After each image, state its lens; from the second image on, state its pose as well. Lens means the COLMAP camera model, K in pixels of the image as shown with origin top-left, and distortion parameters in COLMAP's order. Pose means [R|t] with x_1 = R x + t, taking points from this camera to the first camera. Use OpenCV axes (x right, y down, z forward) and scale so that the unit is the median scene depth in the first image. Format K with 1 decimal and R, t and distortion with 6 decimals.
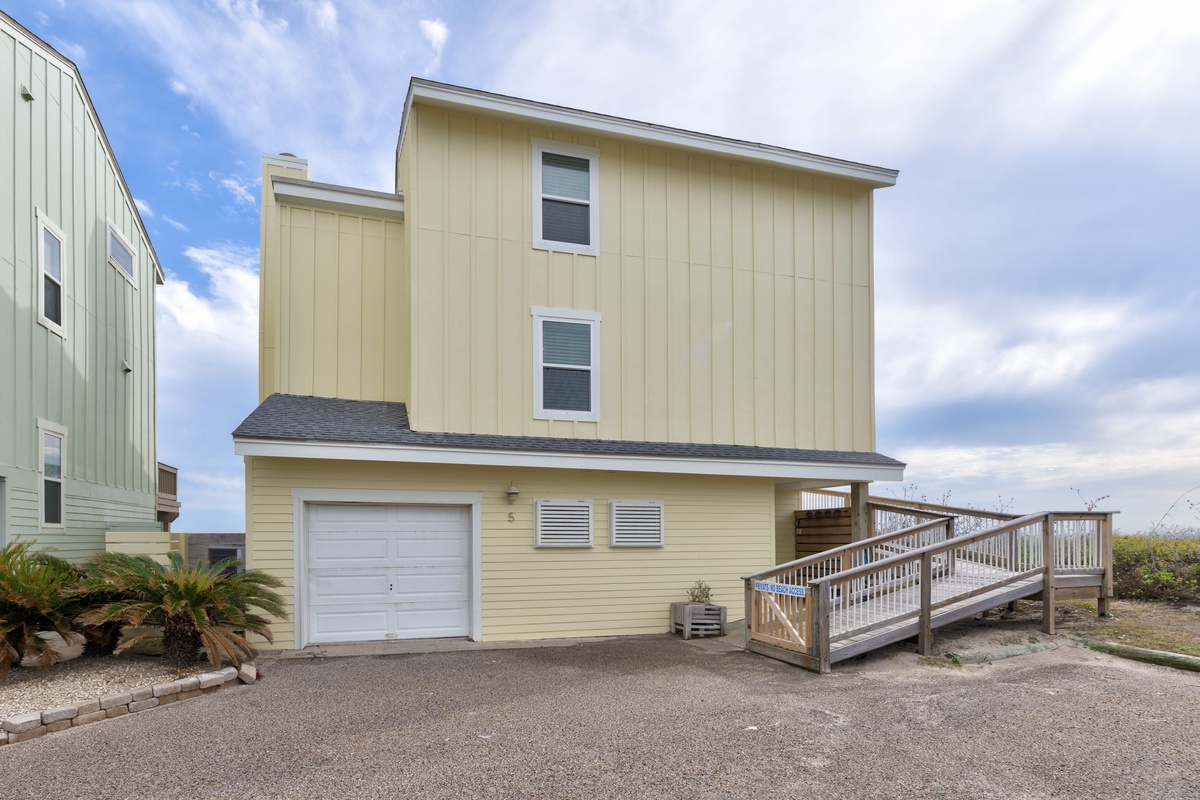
lens RADIAL K [[416.8, 0, 600.0], [0, 416.8, 400.0], [0, 0, 1]] dist [-0.000231, -0.000055]
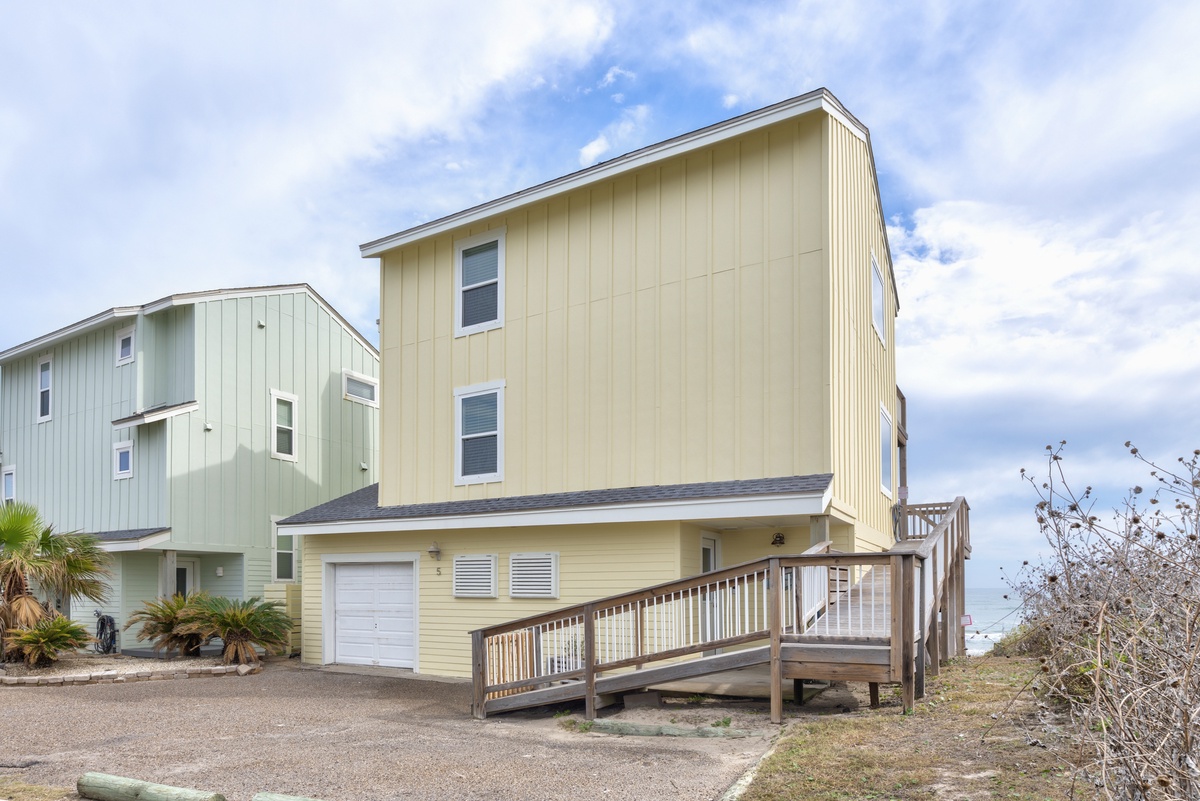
lens RADIAL K [[476.6, 0, 608.8], [0, 476.6, 414.8], [0, 0, 1]] dist [0.000744, -0.000233]
pose [[0.837405, -0.184428, -0.514528, 0.913000], [0.168536, 0.982612, -0.077912, 0.026058], [0.519951, -0.021472, 0.853926, 0.086928]]
